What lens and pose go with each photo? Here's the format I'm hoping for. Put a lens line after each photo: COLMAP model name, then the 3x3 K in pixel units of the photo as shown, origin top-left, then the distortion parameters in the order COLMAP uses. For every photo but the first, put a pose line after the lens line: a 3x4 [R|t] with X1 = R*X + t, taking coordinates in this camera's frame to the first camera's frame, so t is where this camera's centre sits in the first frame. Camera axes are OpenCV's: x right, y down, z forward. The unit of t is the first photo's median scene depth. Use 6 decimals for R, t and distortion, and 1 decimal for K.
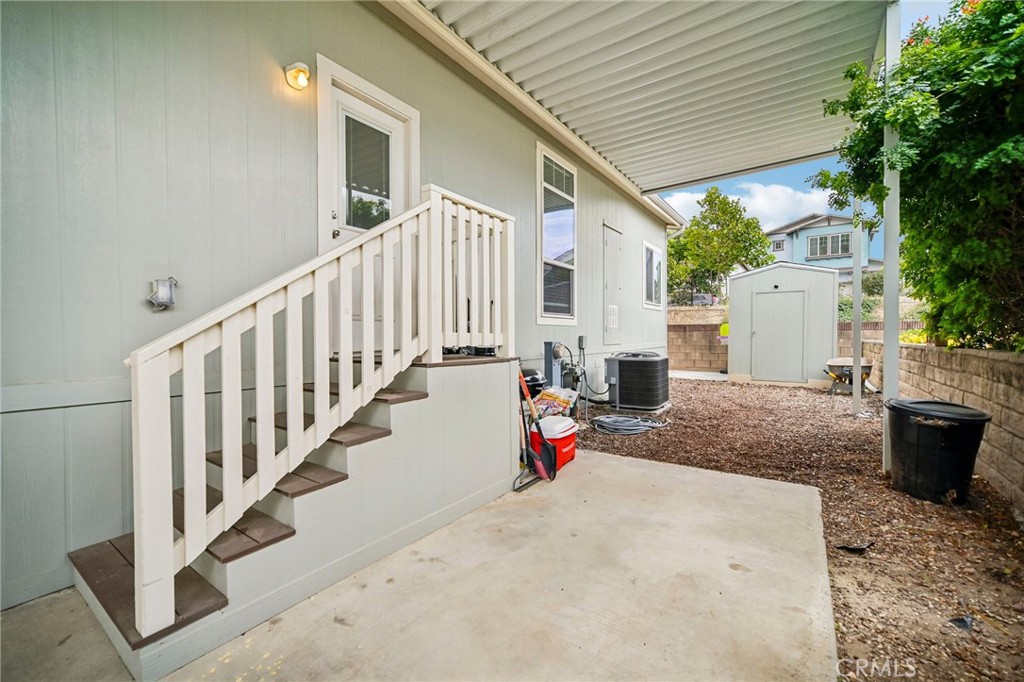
lens RADIAL K [[440.5, 0, 512.0], [0, 440.5, 341.0], [0, 0, 1]] dist [0.002932, 0.000759]
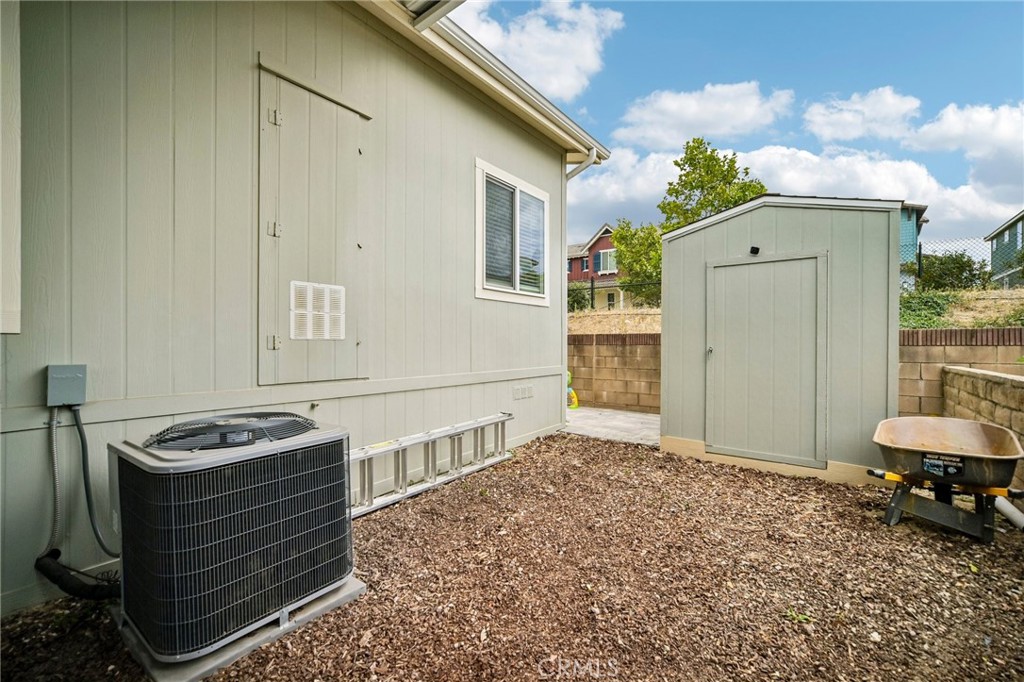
lens RADIAL K [[440.5, 0, 512.0], [0, 440.5, 341.0], [0, 0, 1]] dist [0.002932, 0.000759]
pose [[0.998617, 0.005424, -0.052300, 0.354293], [-0.006536, 0.999755, -0.021126, -0.017793], [0.052172, 0.021438, 0.998408, 0.507922]]
